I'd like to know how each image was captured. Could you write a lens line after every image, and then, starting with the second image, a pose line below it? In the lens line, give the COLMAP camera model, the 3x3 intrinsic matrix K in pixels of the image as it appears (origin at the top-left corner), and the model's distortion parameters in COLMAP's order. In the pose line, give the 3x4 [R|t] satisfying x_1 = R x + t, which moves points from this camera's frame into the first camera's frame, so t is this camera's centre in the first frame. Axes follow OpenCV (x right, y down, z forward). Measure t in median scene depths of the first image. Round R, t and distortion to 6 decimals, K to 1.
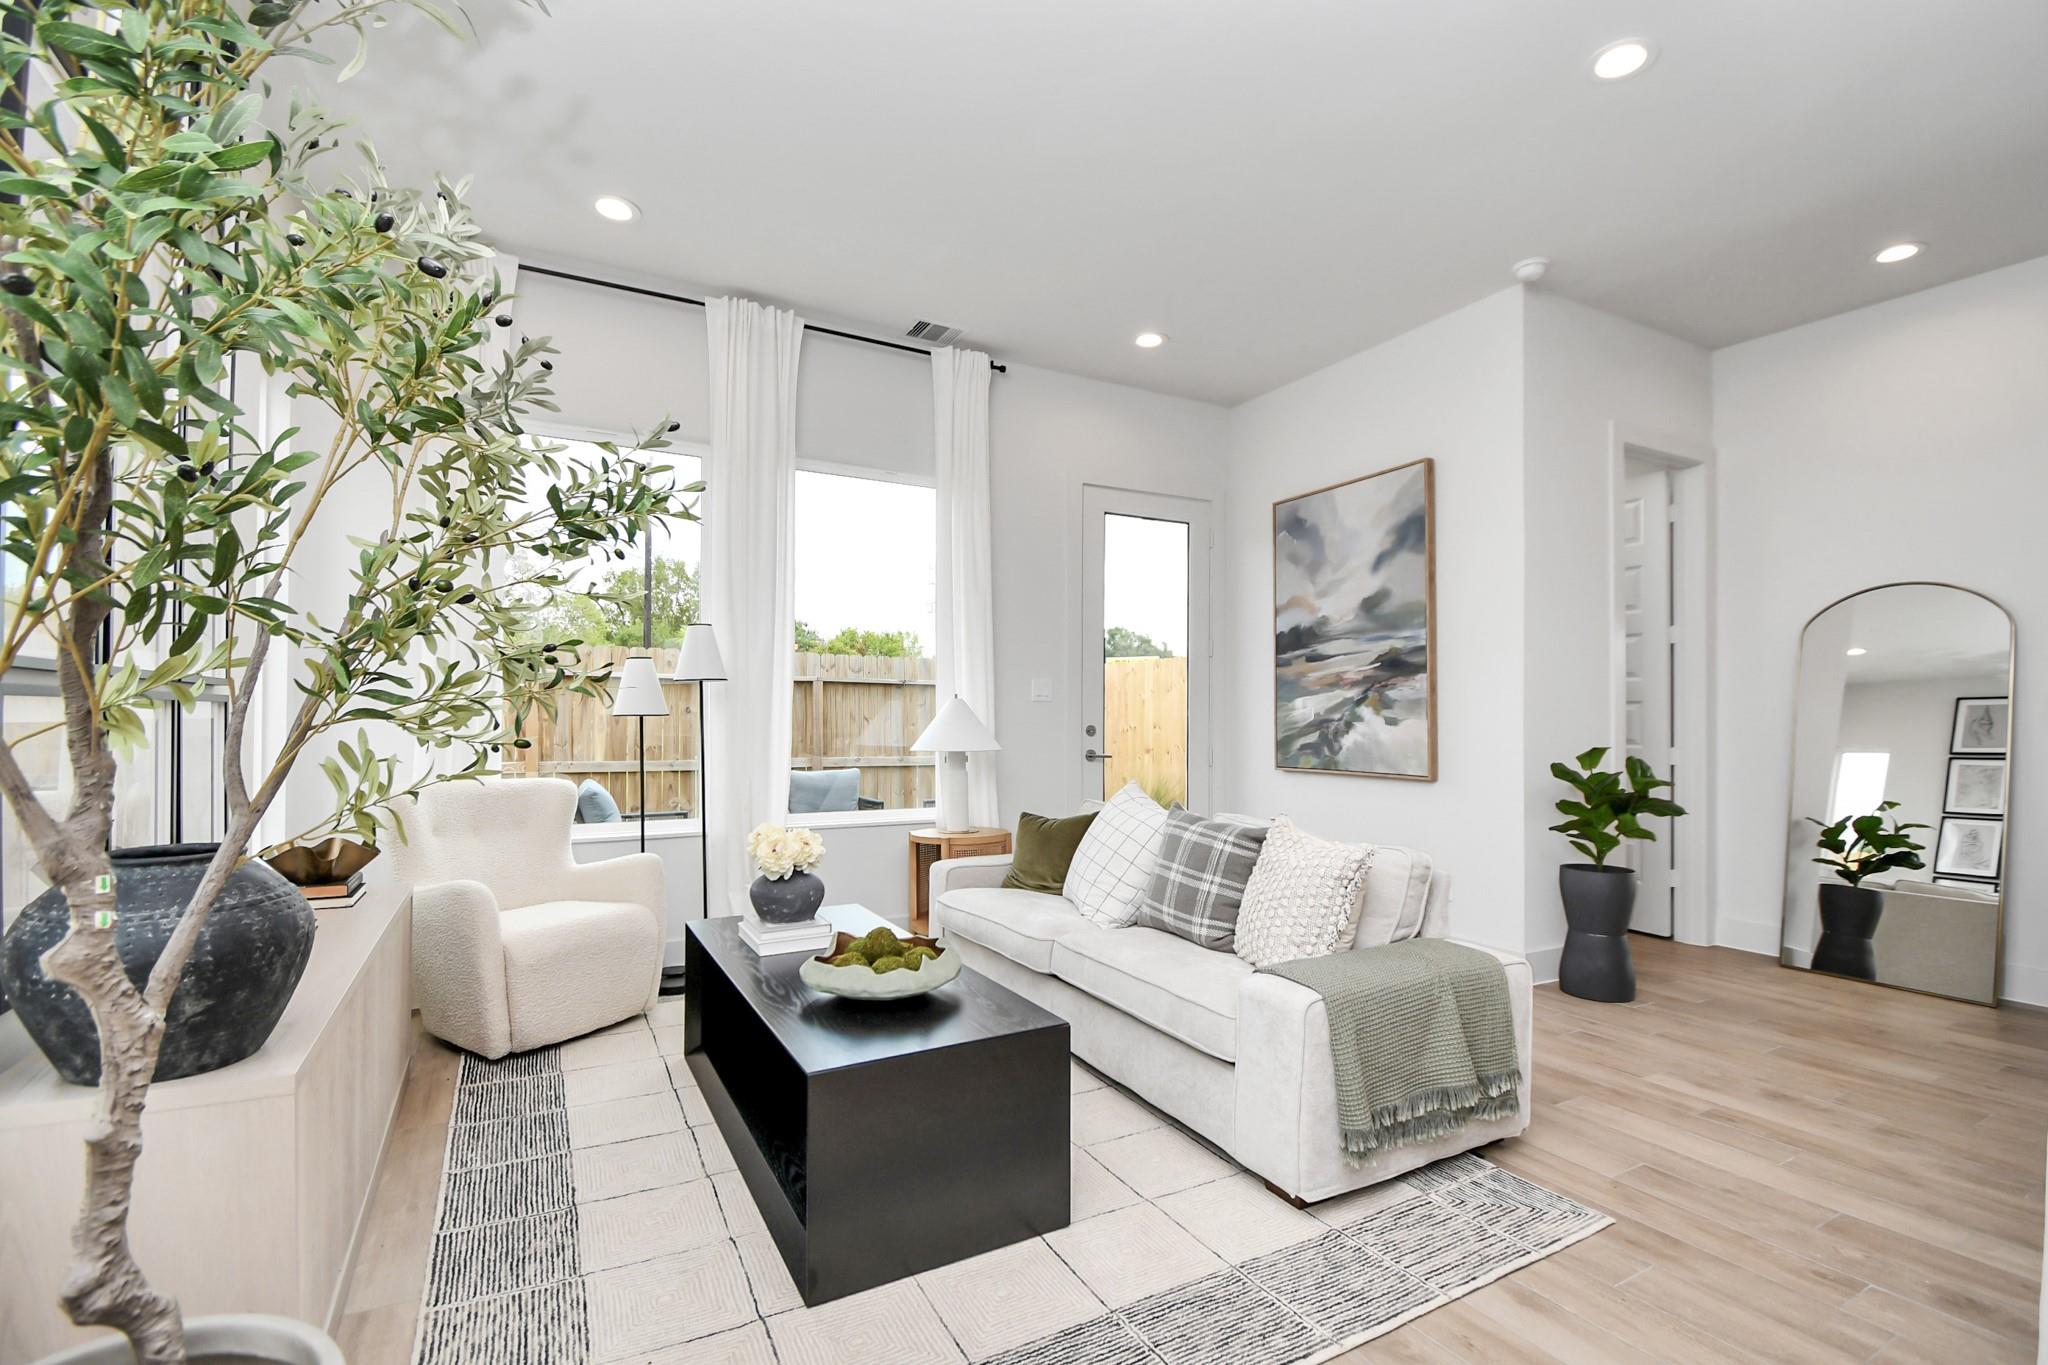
lens RADIAL K [[919.9, 0, 1012.0], [0, 919.9, 690.4], [0, 0, 1]] dist [0.002479, 0.000164]
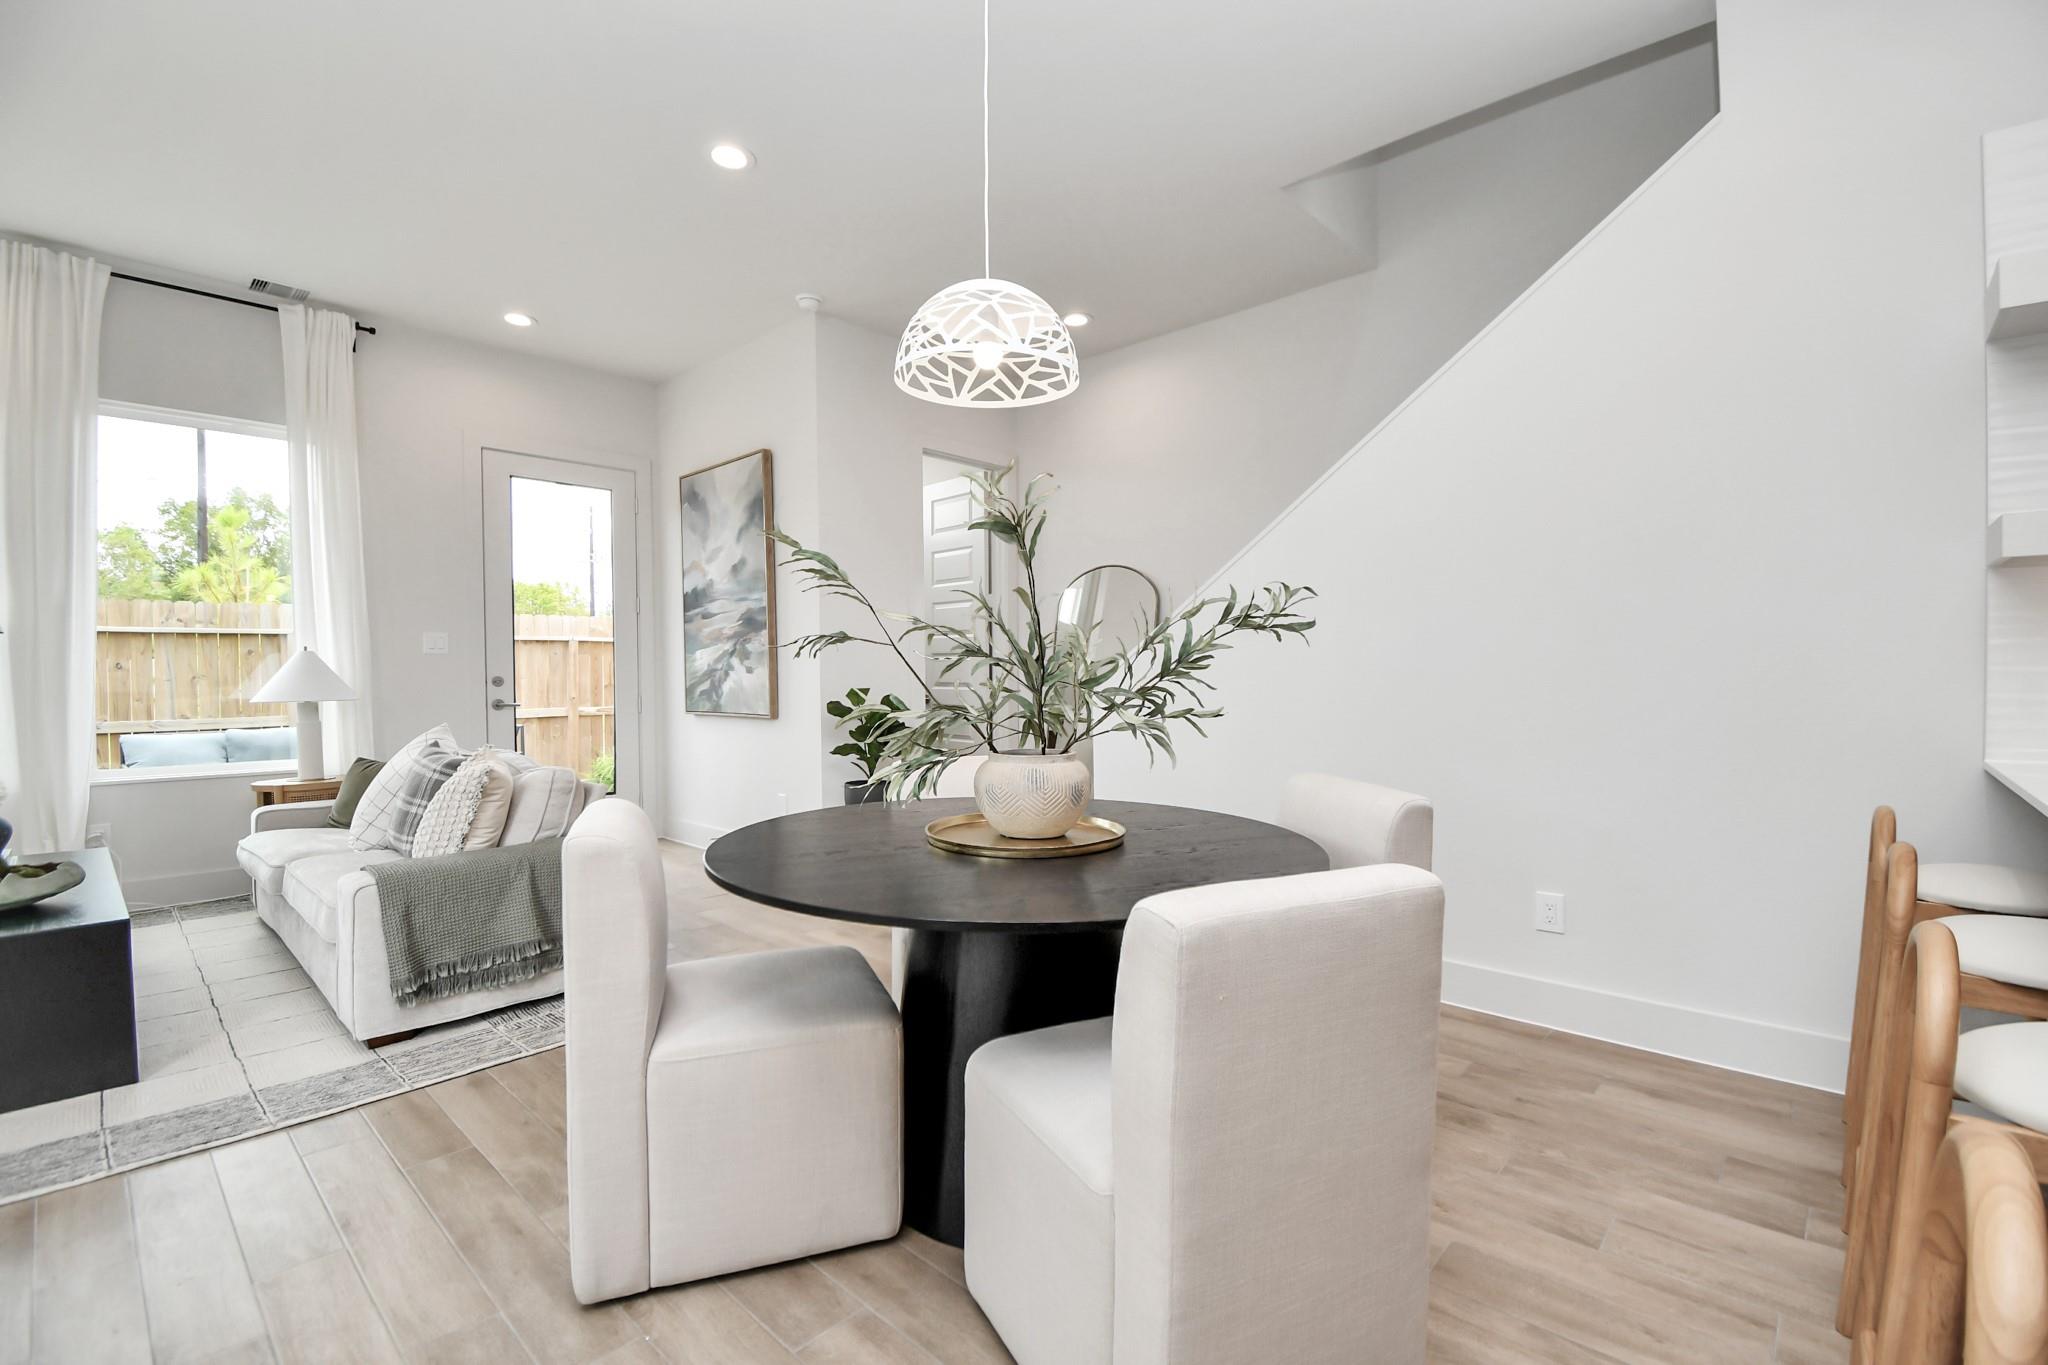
lens RADIAL K [[912.0, 0, 1027.4], [0, 912.0, 677.4], [0, 0, 1]] dist [-0.002488, -0.000606]
pose [[0.948513, -0.011271, 0.316537, 0.366585], [-0.000101, 0.999356, 0.035887, 0.000898], [-0.316737, -0.034071, 0.947901, -0.219541]]
